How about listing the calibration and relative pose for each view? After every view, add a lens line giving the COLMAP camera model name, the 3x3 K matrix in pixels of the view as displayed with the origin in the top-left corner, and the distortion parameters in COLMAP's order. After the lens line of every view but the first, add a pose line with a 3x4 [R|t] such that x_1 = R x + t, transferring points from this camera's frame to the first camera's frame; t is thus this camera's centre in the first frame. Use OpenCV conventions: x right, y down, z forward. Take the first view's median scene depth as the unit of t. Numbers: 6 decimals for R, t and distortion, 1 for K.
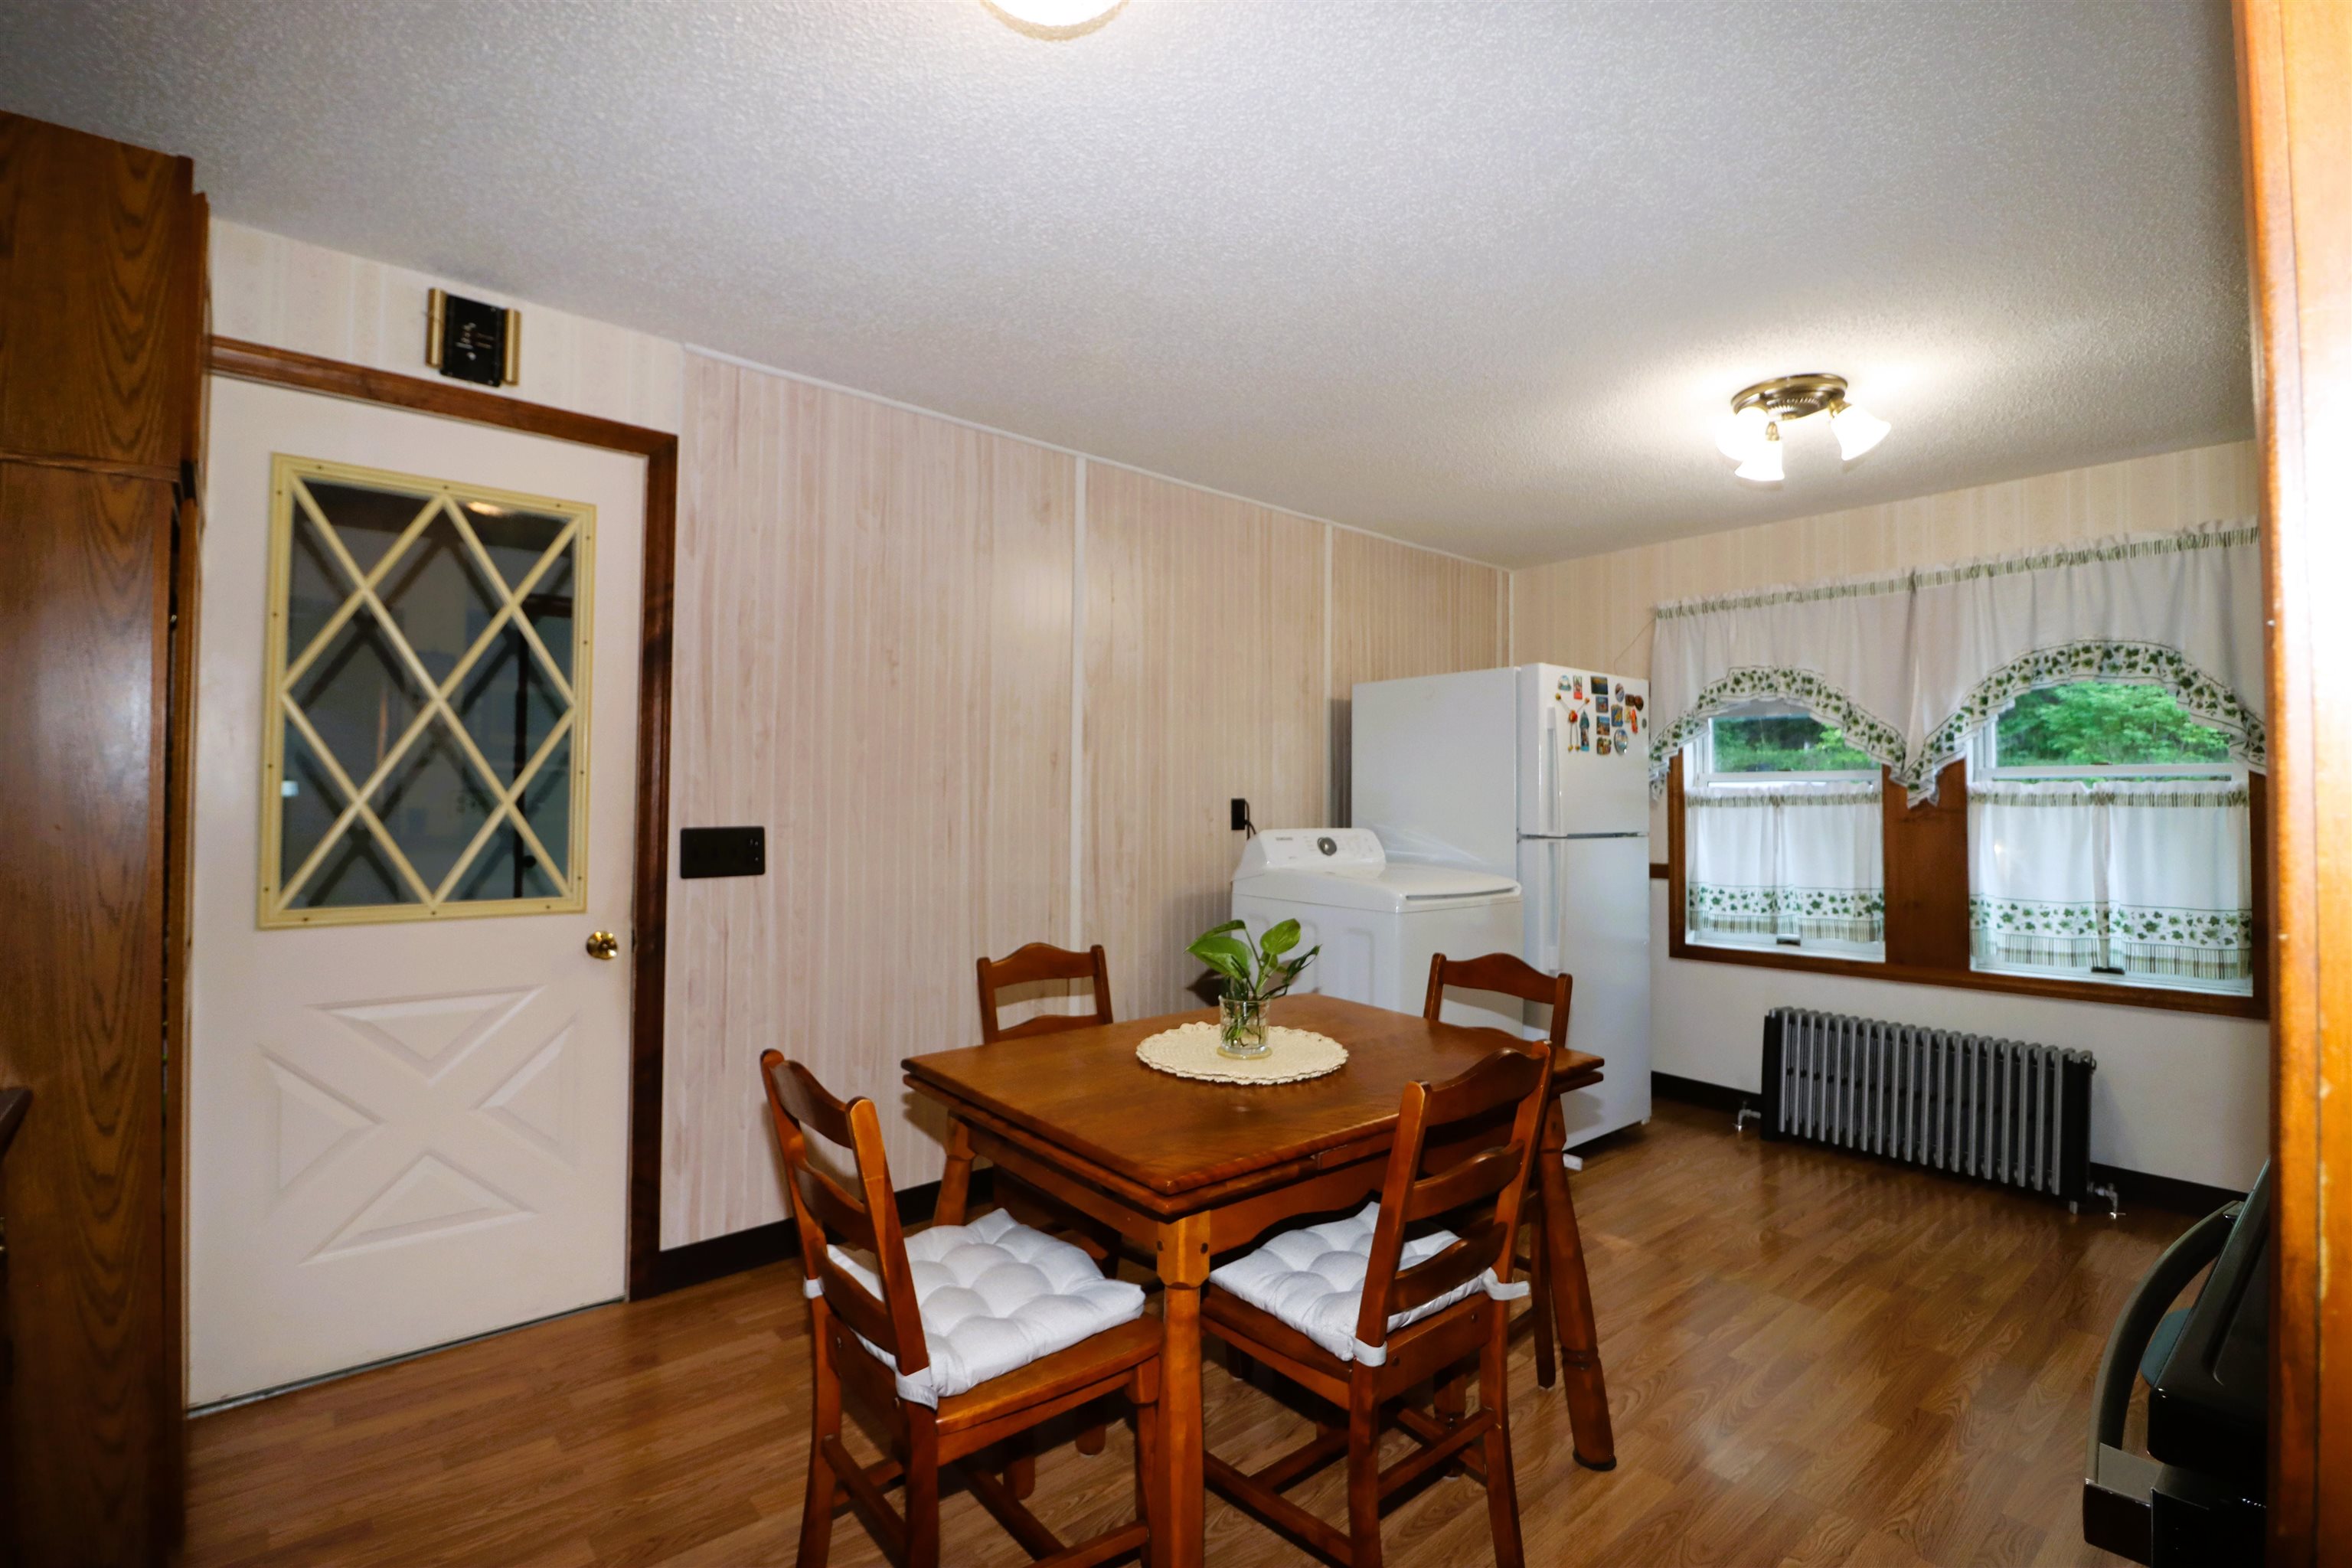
lens RADIAL K [[1065.5, 0, 1170.5], [0, 1065.5, 790.3], [0, 0, 1]] dist [0.000920, 0.000186]
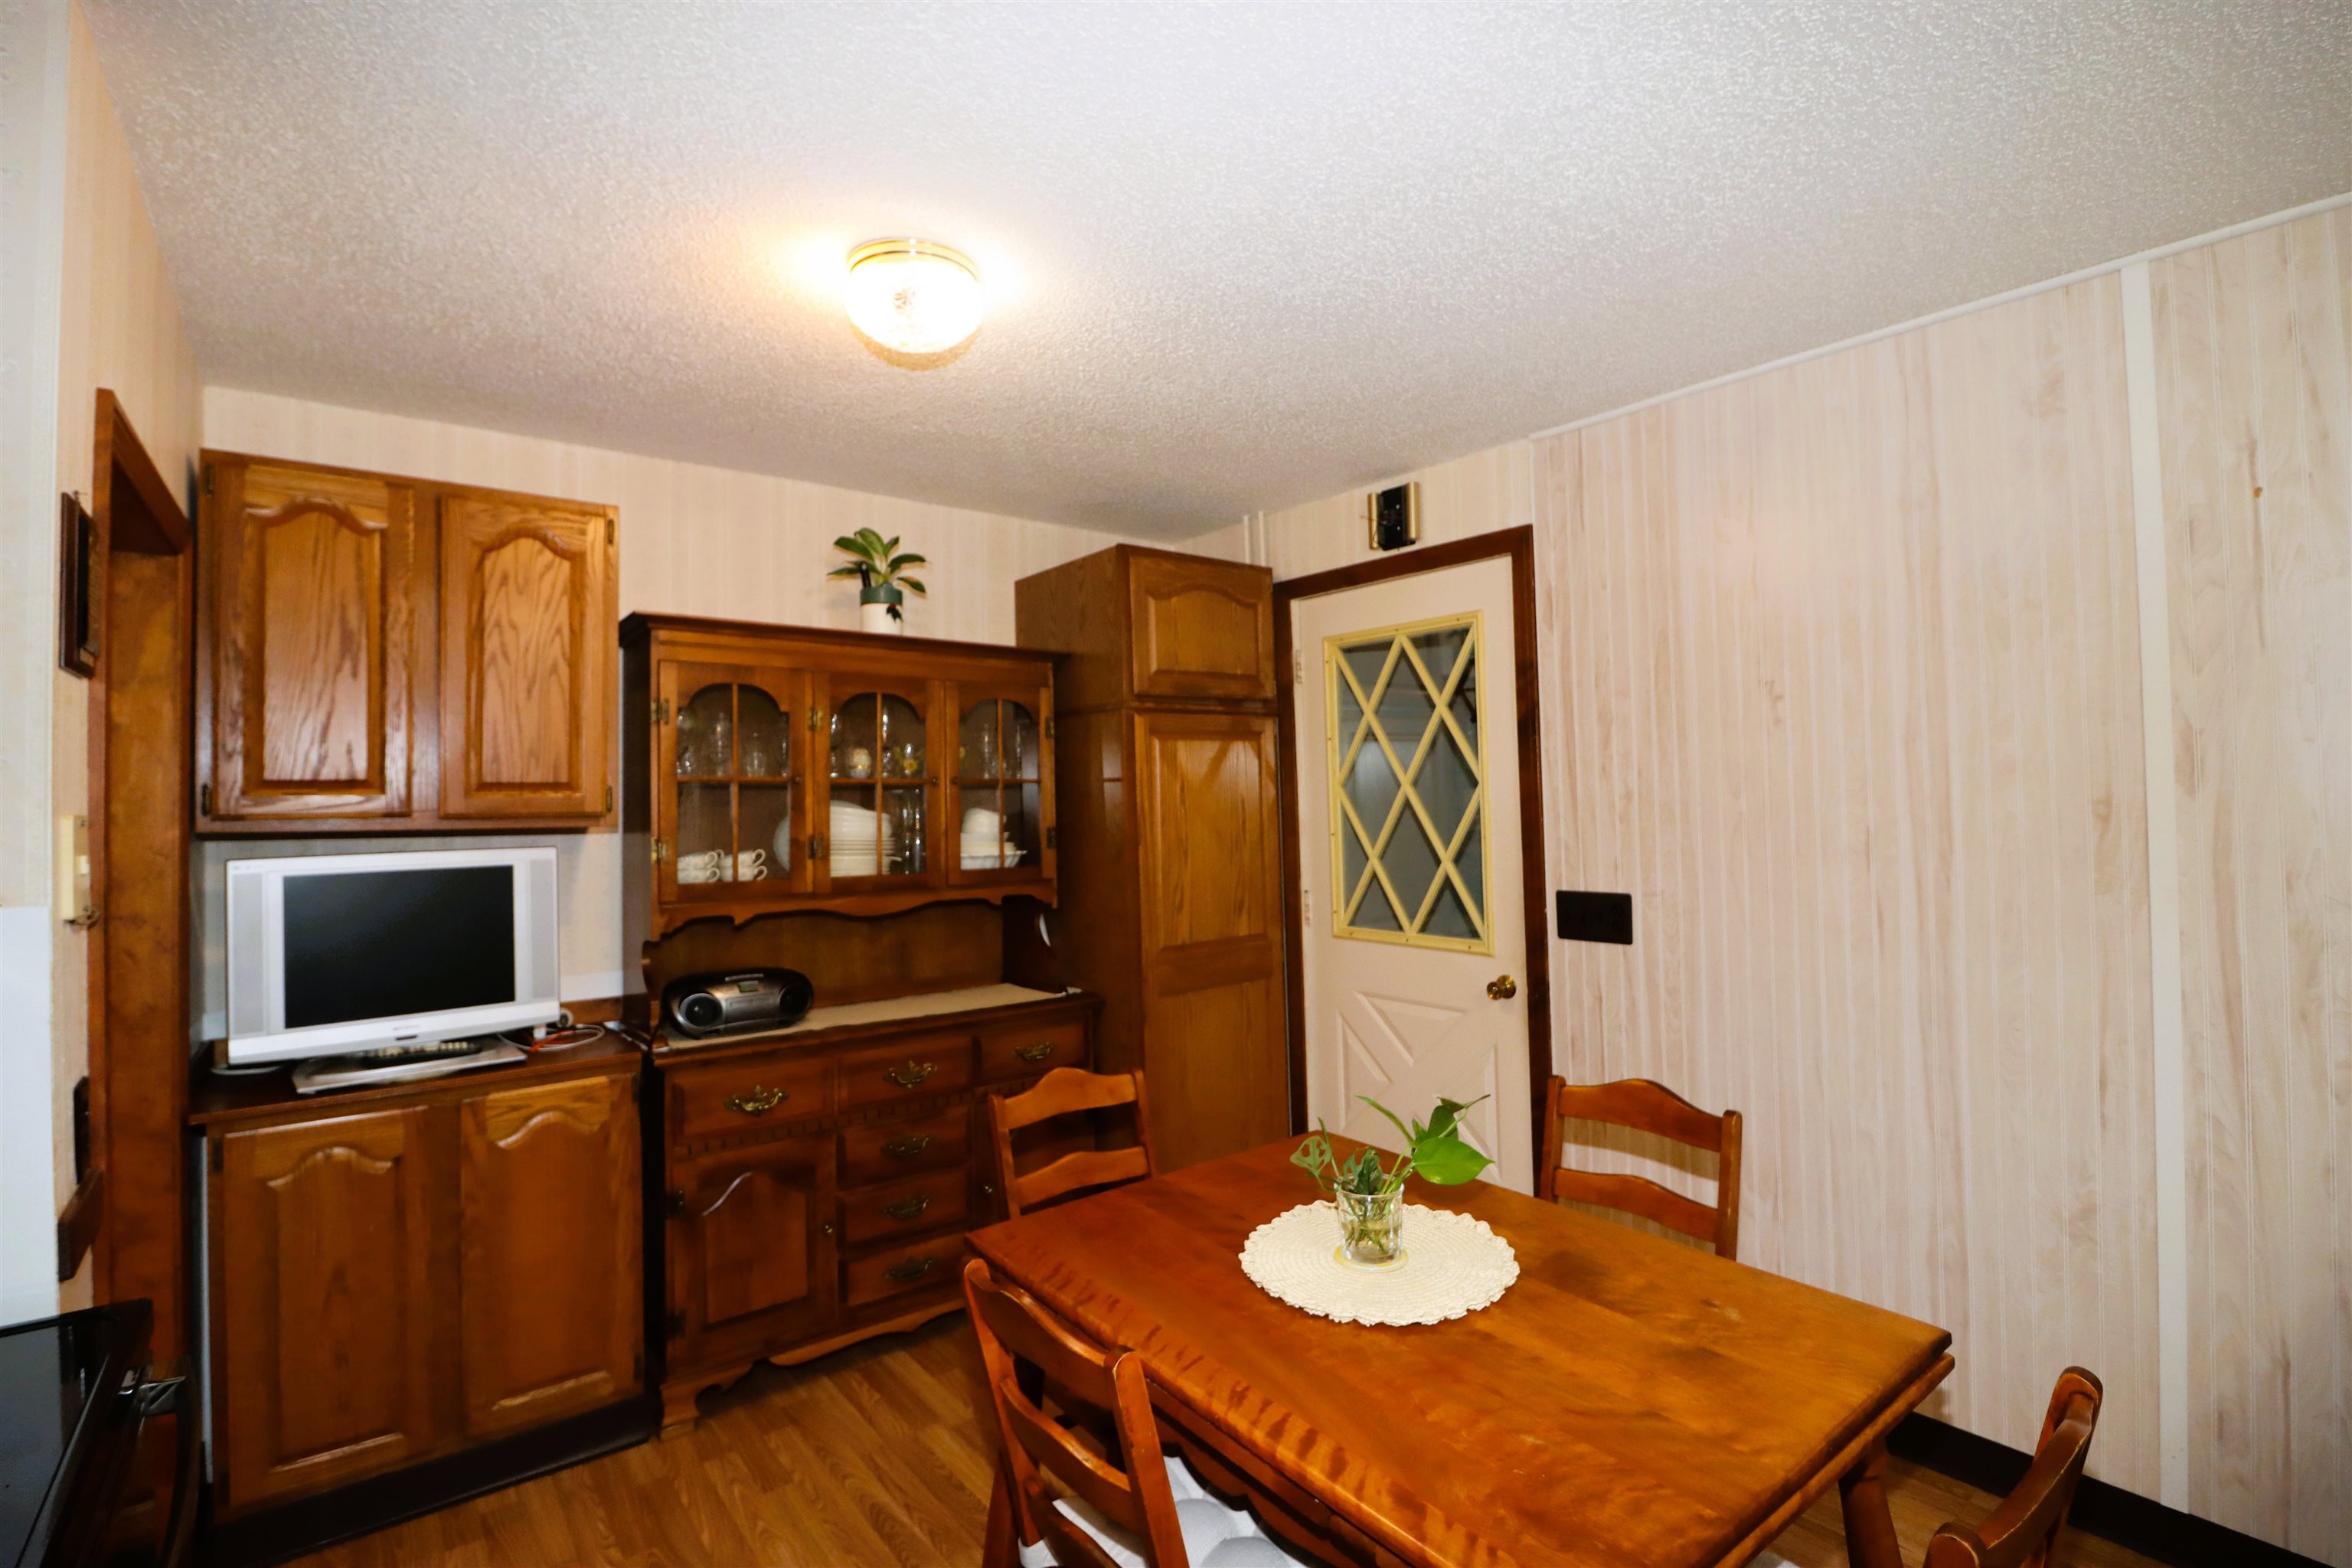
lens RADIAL K [[1065.5, 0, 1170.5], [0, 1065.5, 790.3], [0, 0, 1]] dist [0.000920, 0.000186]
pose [[-0.021381, -0.013574, -0.999679, 0.591534], [0.030859, 0.999422, -0.014231, -0.058684], [0.999295, -0.031154, -0.020950, 0.627610]]
